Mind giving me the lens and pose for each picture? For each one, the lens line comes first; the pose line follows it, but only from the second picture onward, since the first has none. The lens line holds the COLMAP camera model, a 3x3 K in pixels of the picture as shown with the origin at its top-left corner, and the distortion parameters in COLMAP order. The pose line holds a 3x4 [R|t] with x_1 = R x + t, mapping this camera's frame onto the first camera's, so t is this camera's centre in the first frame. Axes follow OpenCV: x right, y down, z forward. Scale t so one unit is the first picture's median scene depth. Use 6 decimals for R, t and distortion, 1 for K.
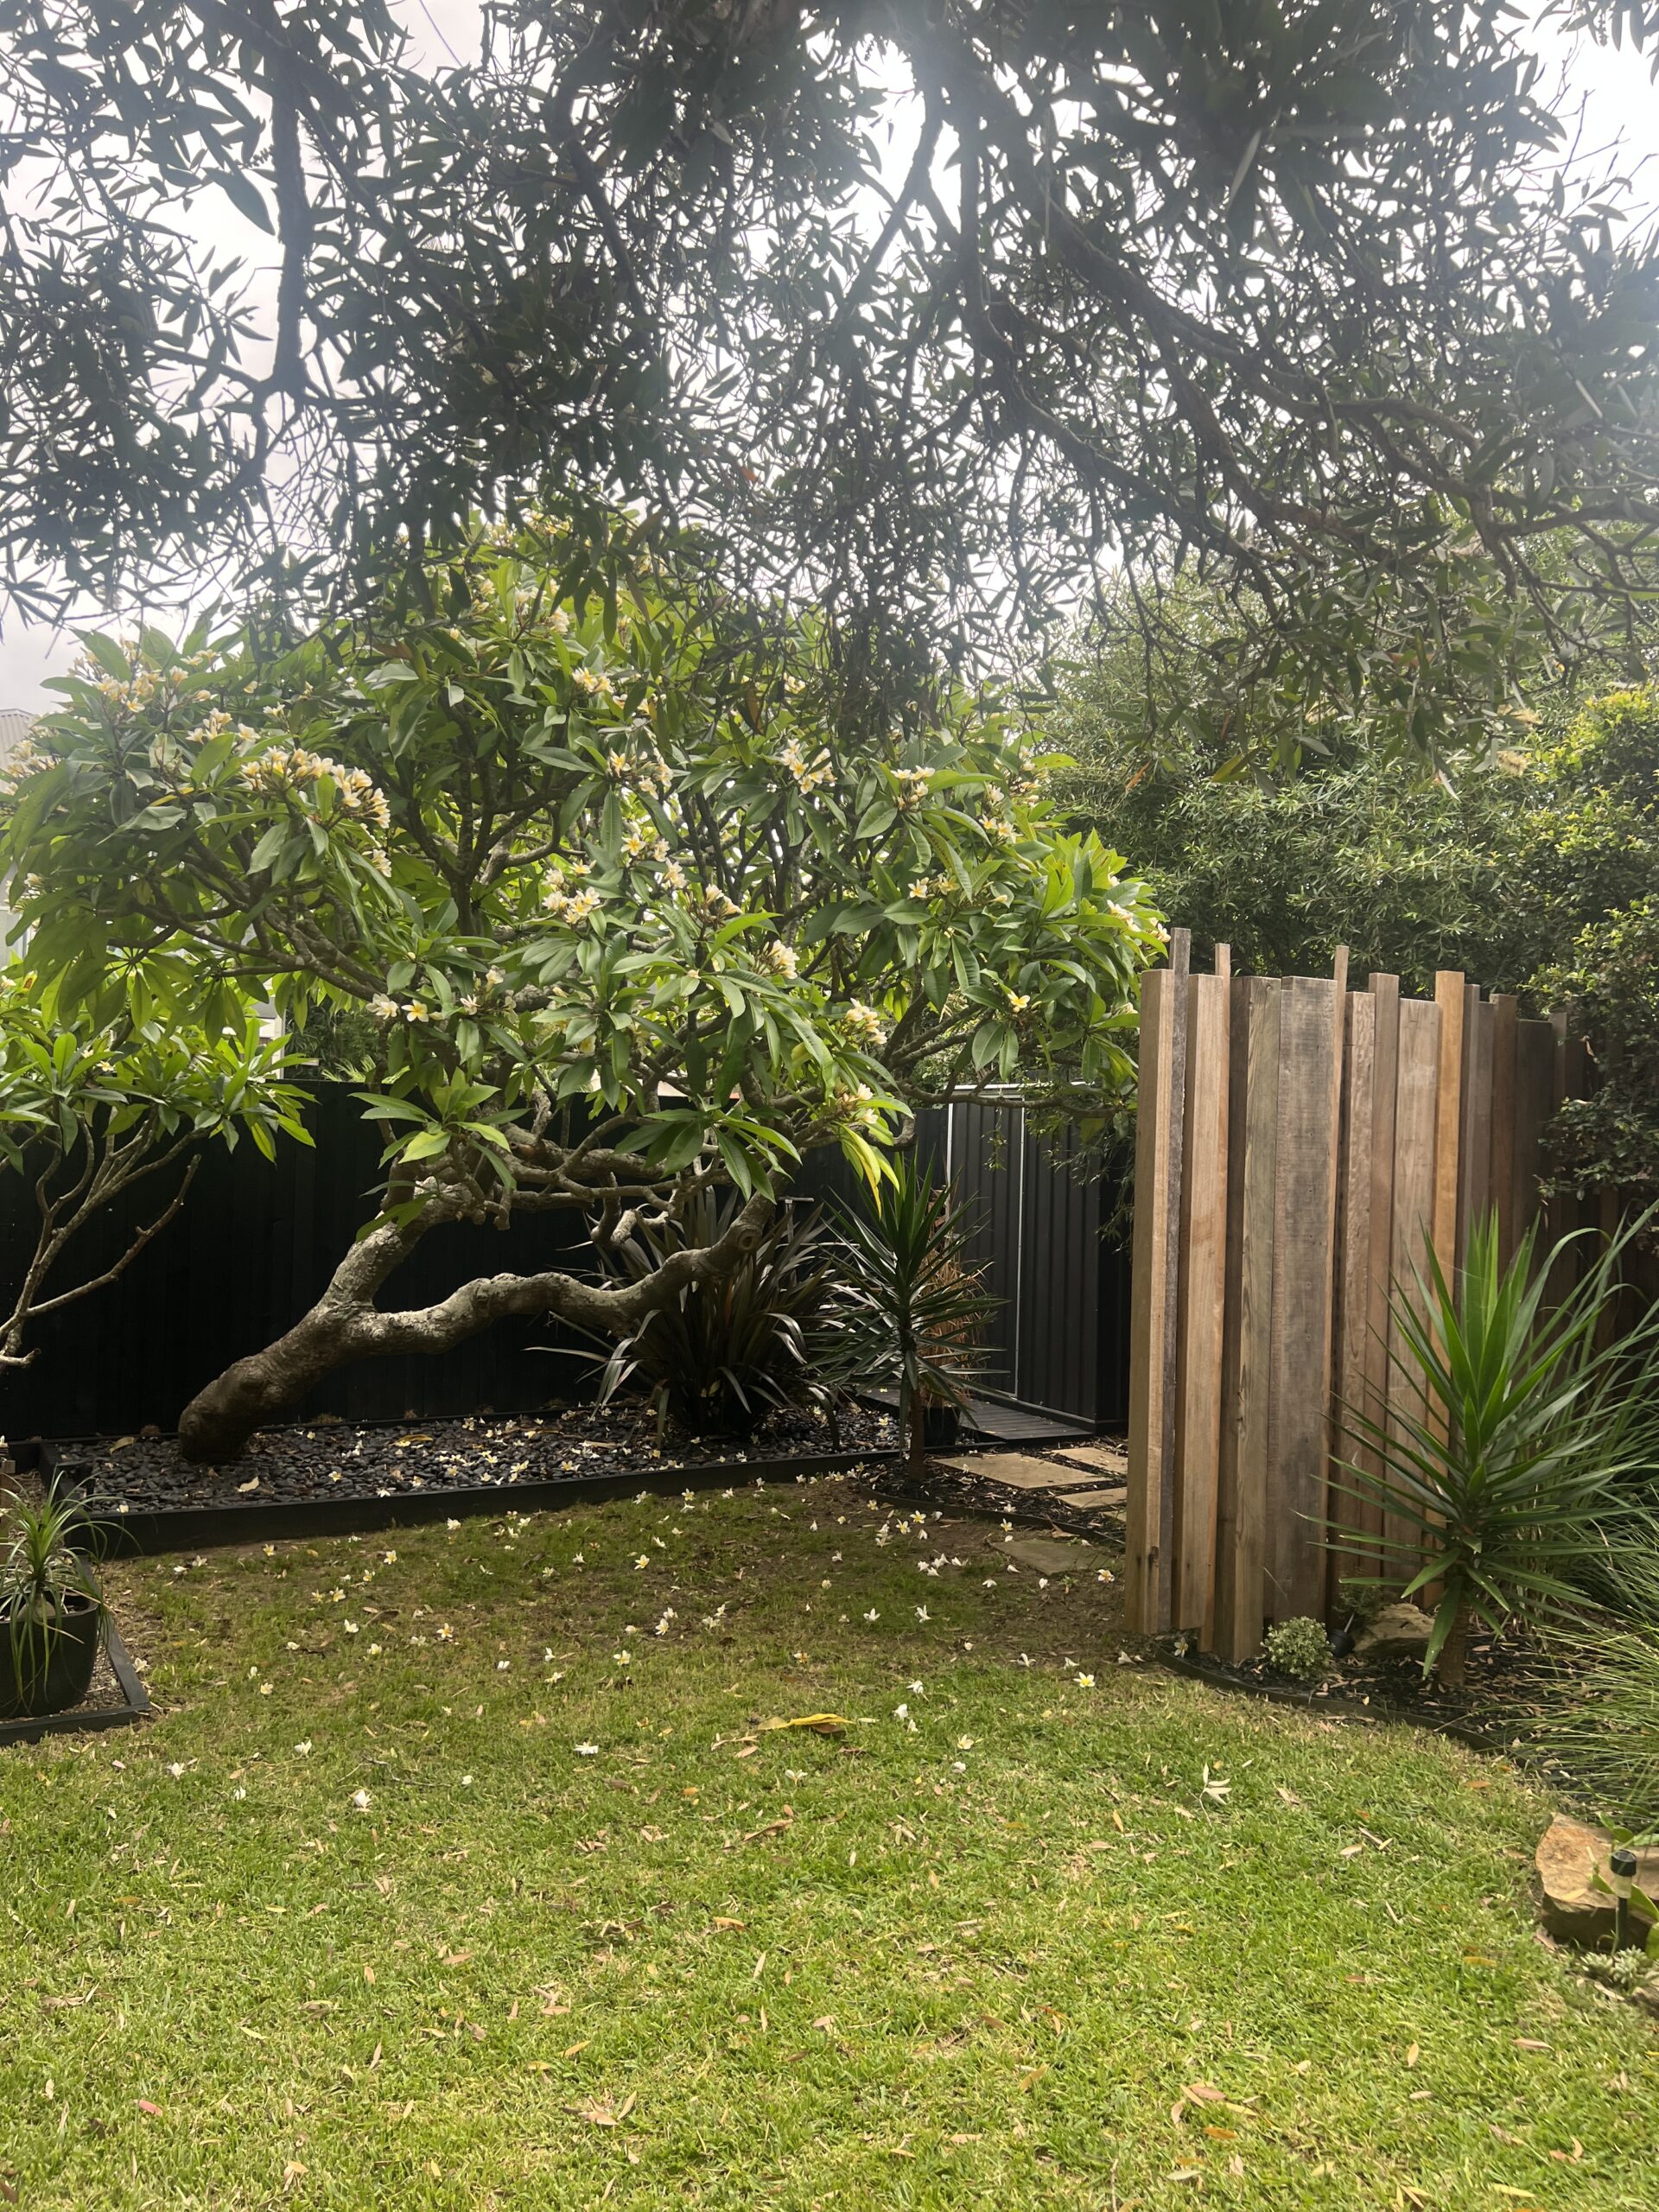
lens RADIAL K [[1673.5, 0, 834.2], [0, 1673.5, 1100.7], [0, 0, 1]] dist [0.039686, -0.007701]
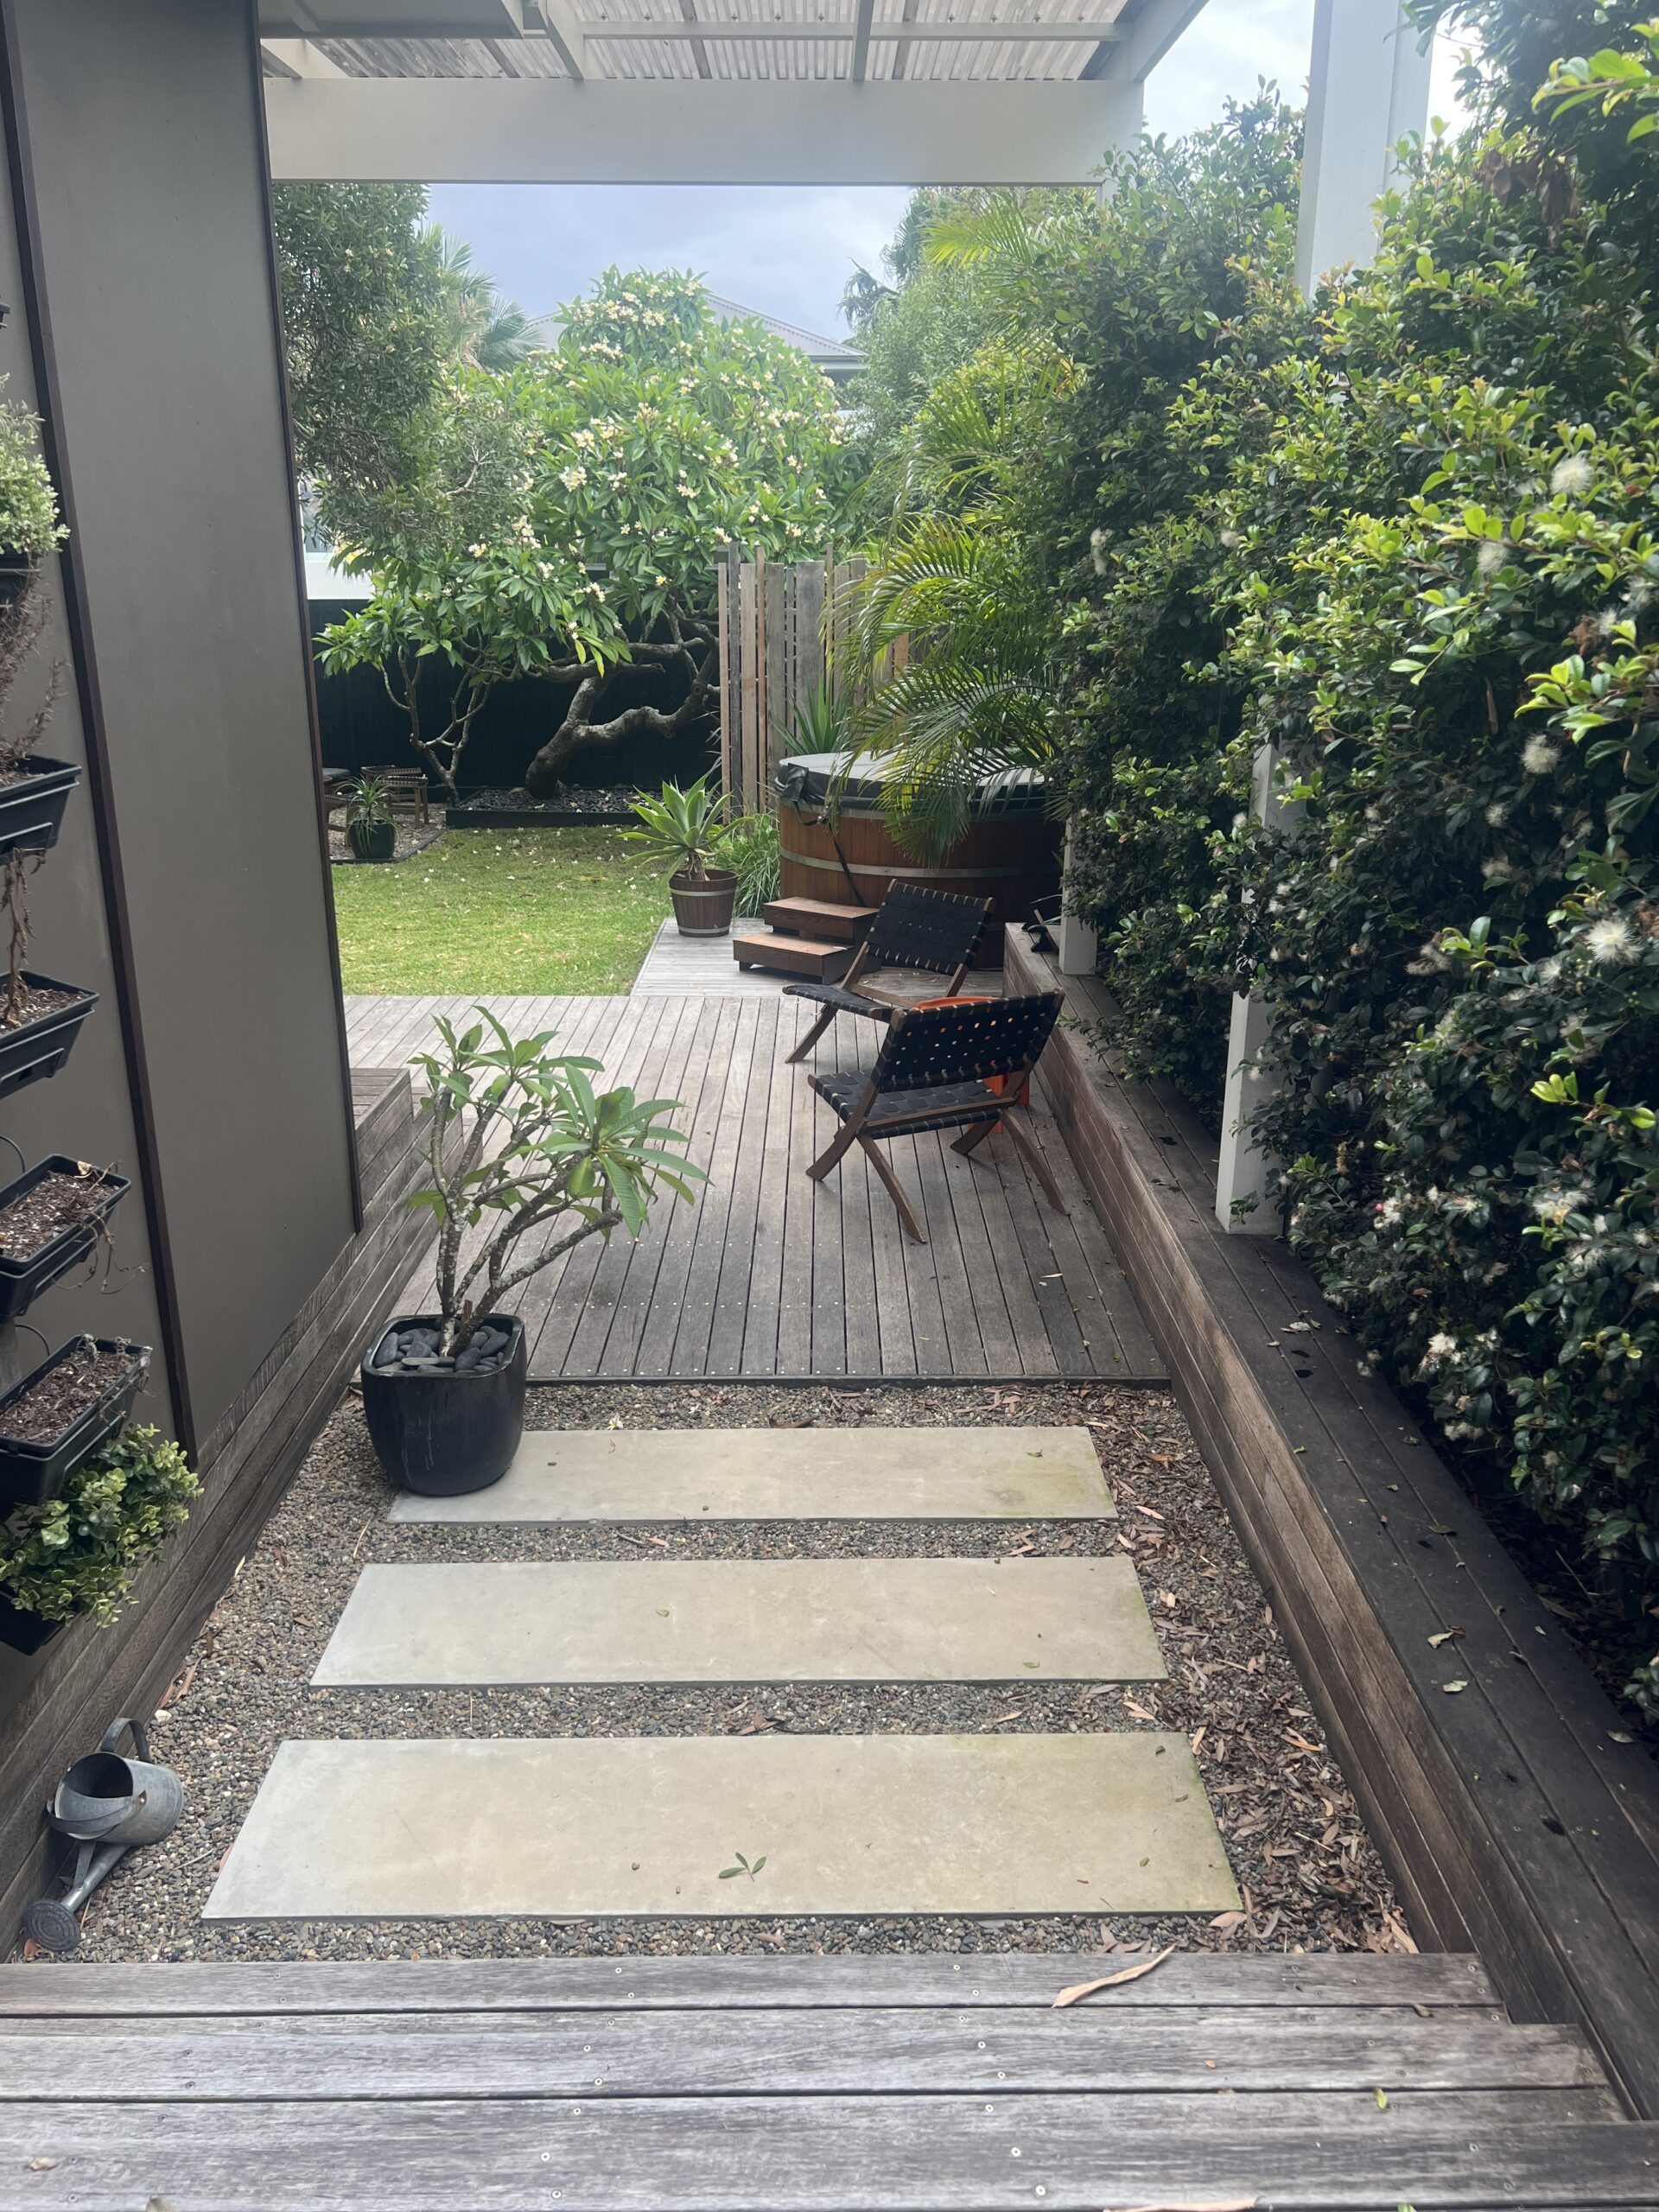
lens RADIAL K [[1673.5, 0, 829.0], [0, 1673.5, 1129.4], [0, 0, 1]] dist [0.039686, -0.007701]
pose [[0.878225, 0.123910, -0.461916, 1.000759], [0.034302, 0.947045, 0.319264, -0.050731], [0.477016, -0.296230, 0.827468, -0.701408]]
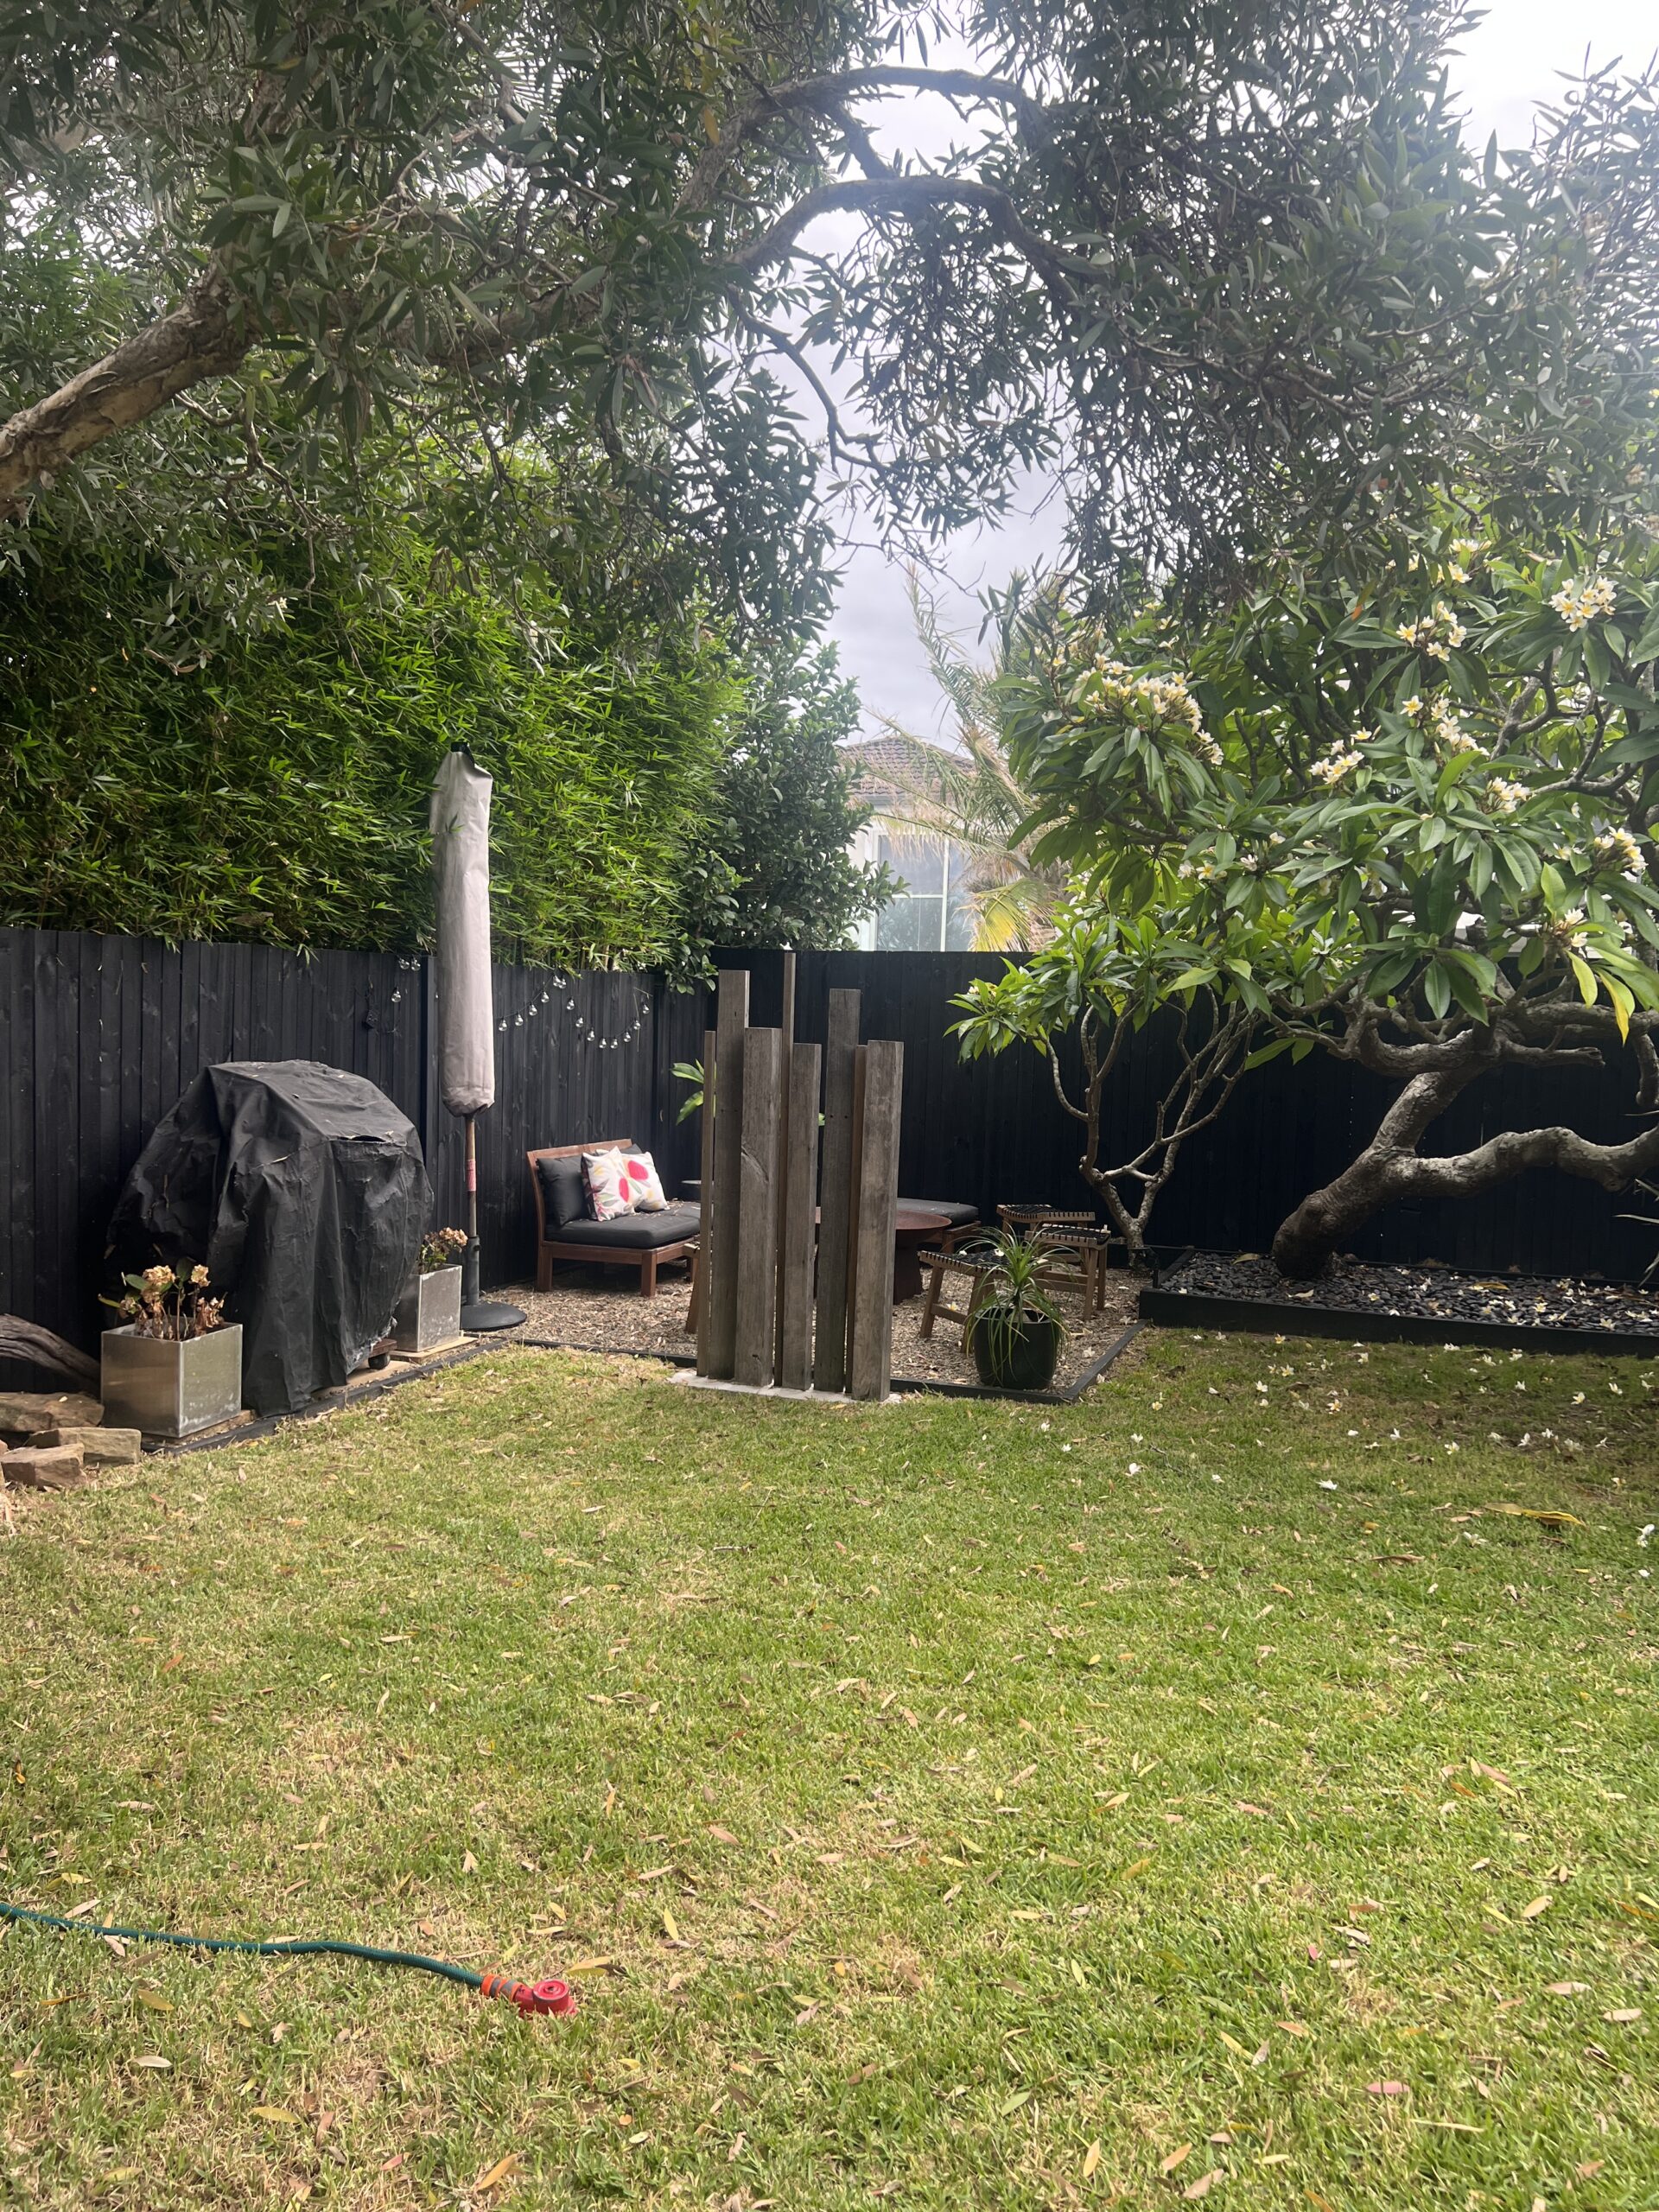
lens RADIAL K [[1673.5, 0, 827.3], [0, 1673.5, 1113.0], [0, 0, 1]] dist [0.039686, -0.007701]
pose [[0.660900, 0.036356, -0.749593, 0.307106], [0.006818, 0.998494, 0.054440, 0.033995], [0.750443, -0.041090, 0.659656, -0.023339]]
